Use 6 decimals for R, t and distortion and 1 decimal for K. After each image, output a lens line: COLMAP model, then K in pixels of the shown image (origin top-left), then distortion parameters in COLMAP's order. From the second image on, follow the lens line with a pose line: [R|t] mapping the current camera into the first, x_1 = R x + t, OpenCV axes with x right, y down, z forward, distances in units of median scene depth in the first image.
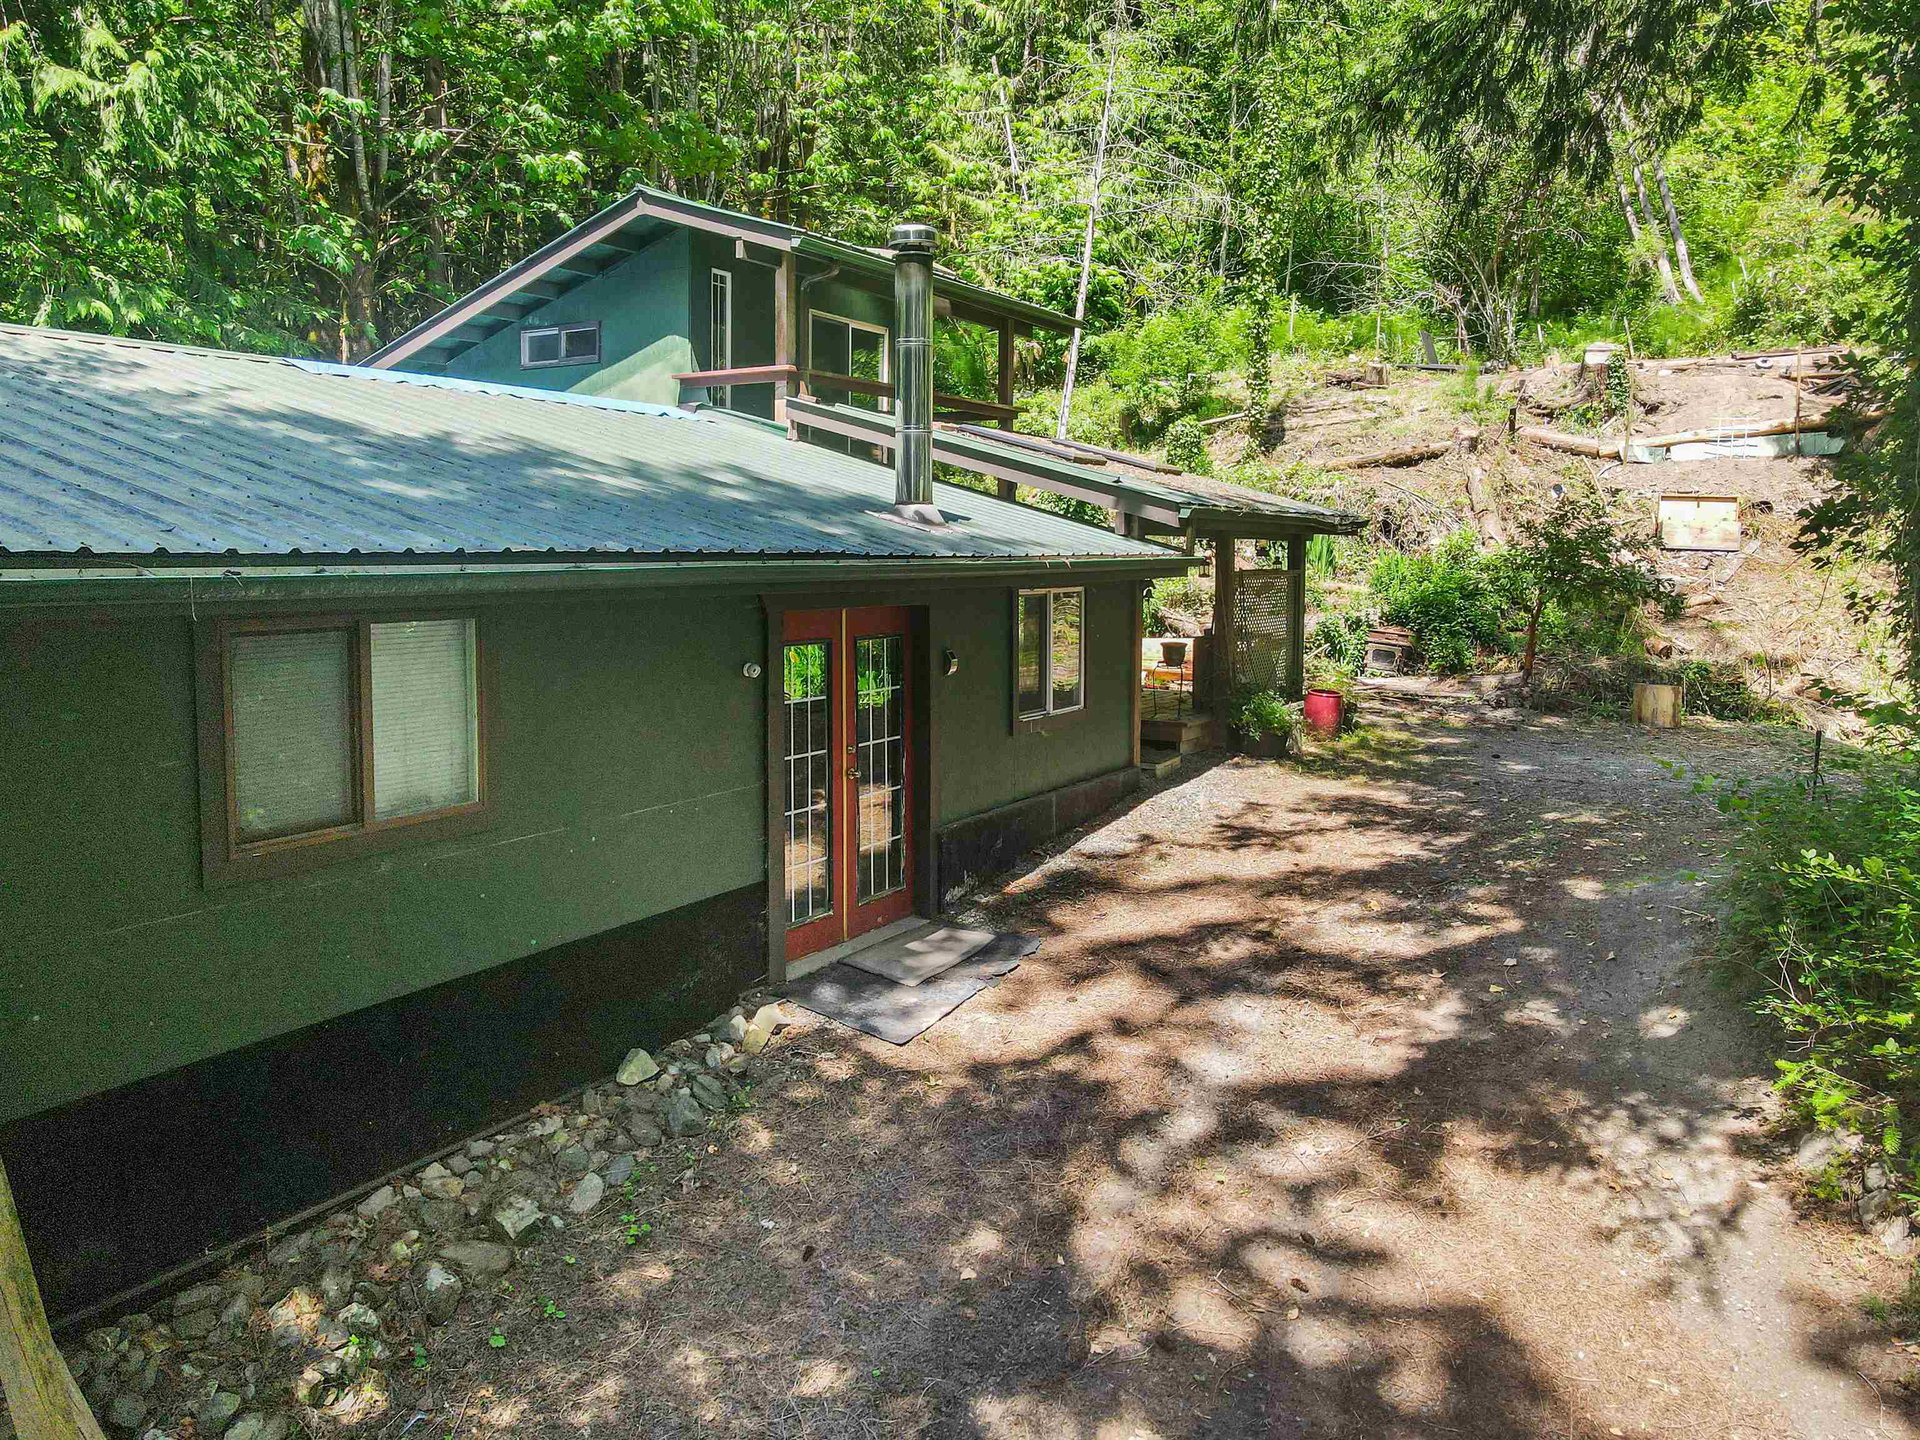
lens RADIAL K [[1556.2, 0, 952.9], [0, 1556.2, 717.2], [0, 0, 1]] dist [0.011806, 0.004528]
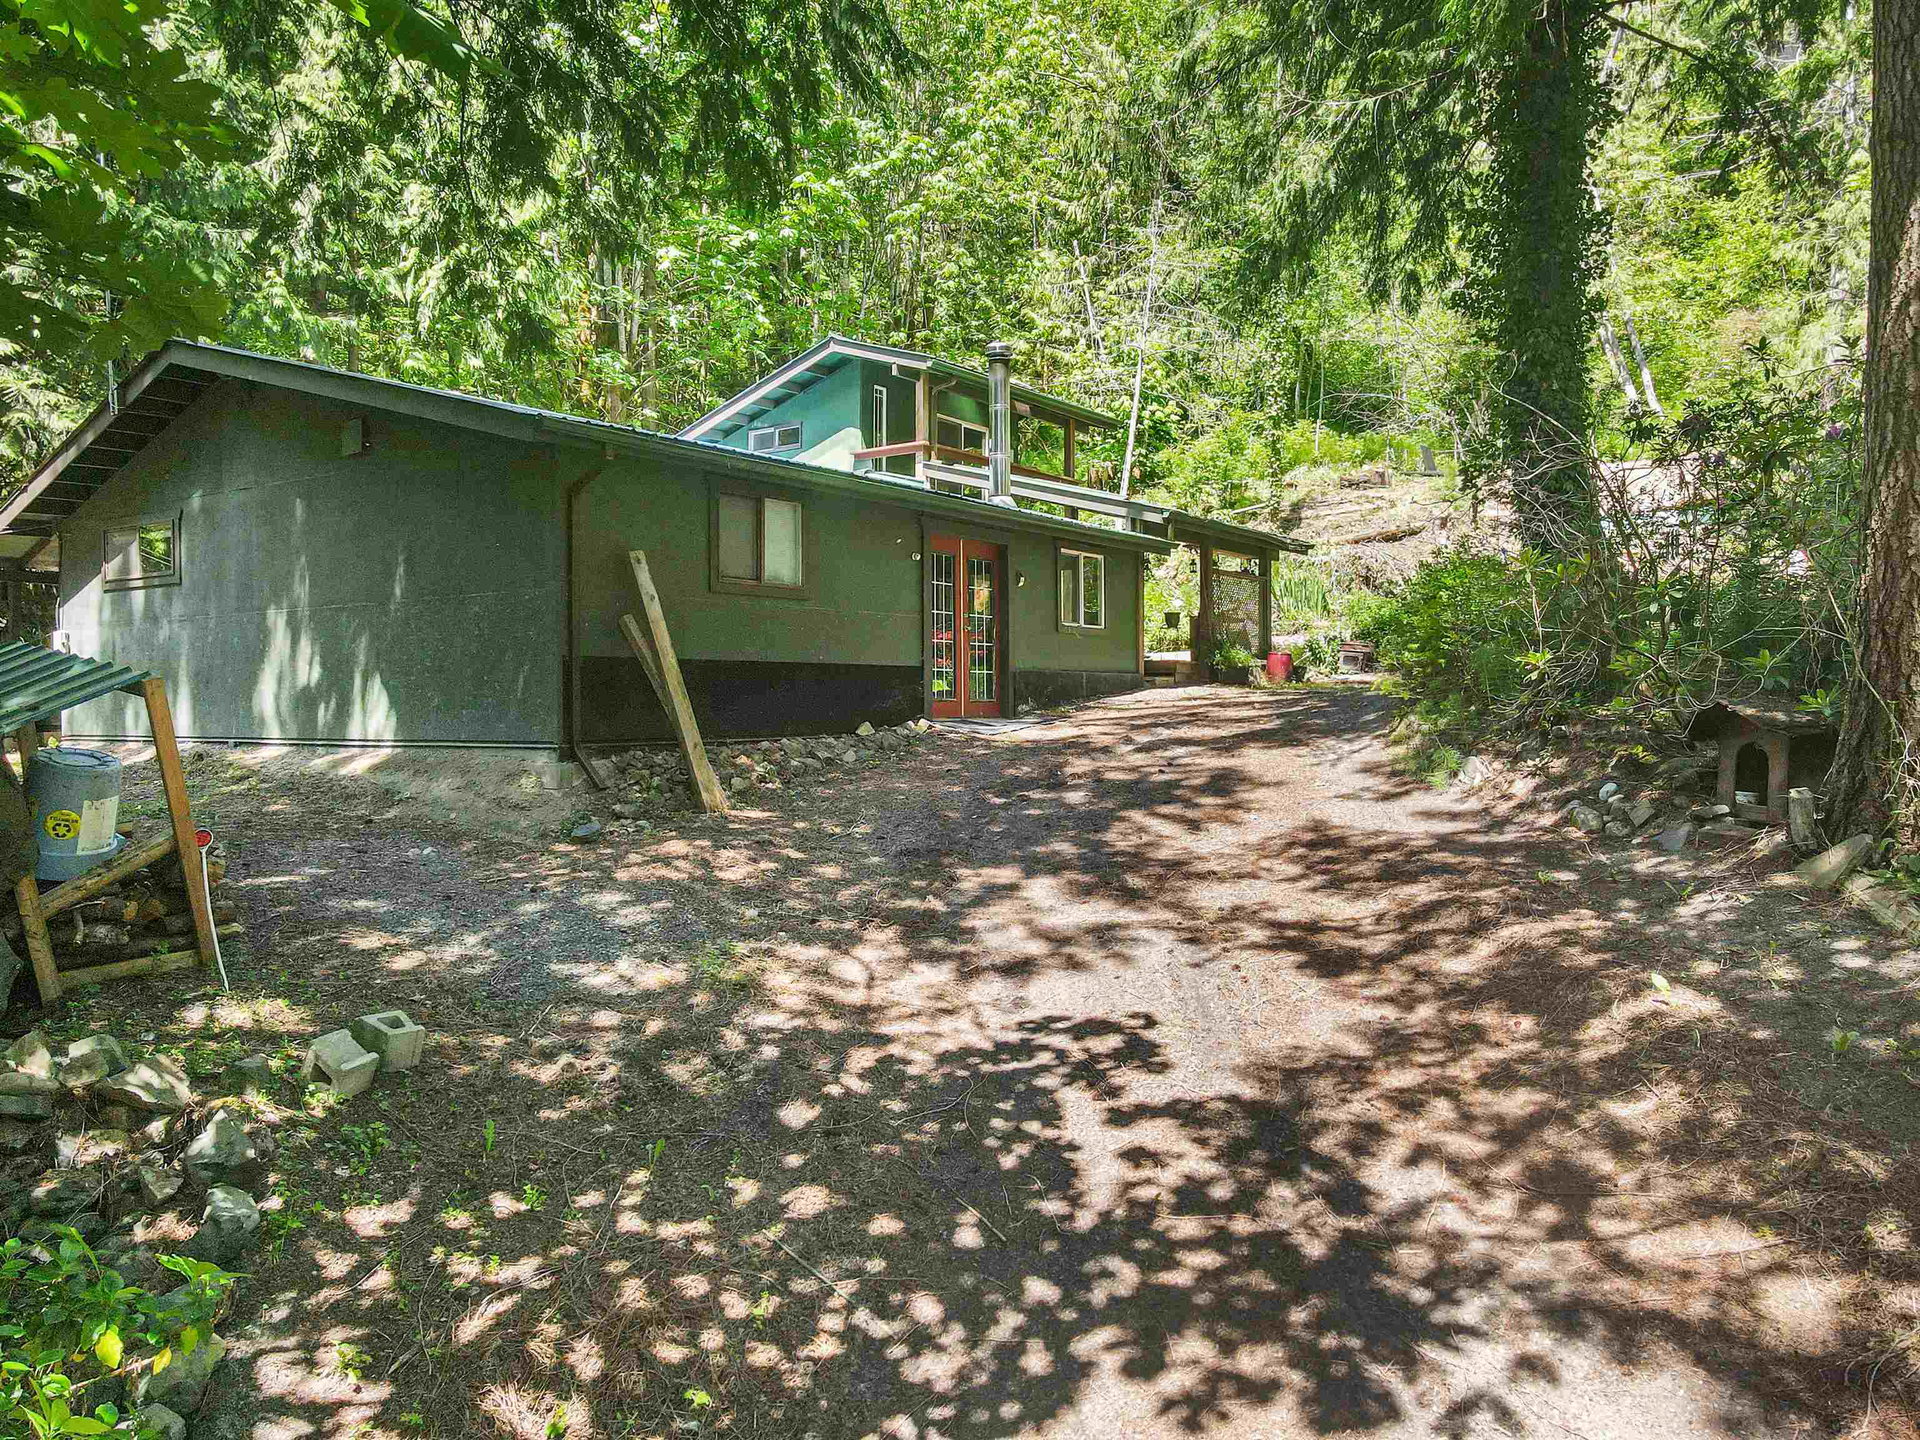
lens RADIAL K [[1379.4, 0, 956.4], [0, 1379.4, 715.5], [0, 0, 1]] dist [0.002275, 0.009421]
pose [[0.997531, -0.009060, -0.069643, 0.009290], [0.004228, 0.997592, -0.069226, 0.062544], [0.070103, 0.068761, 0.995167, -0.157307]]
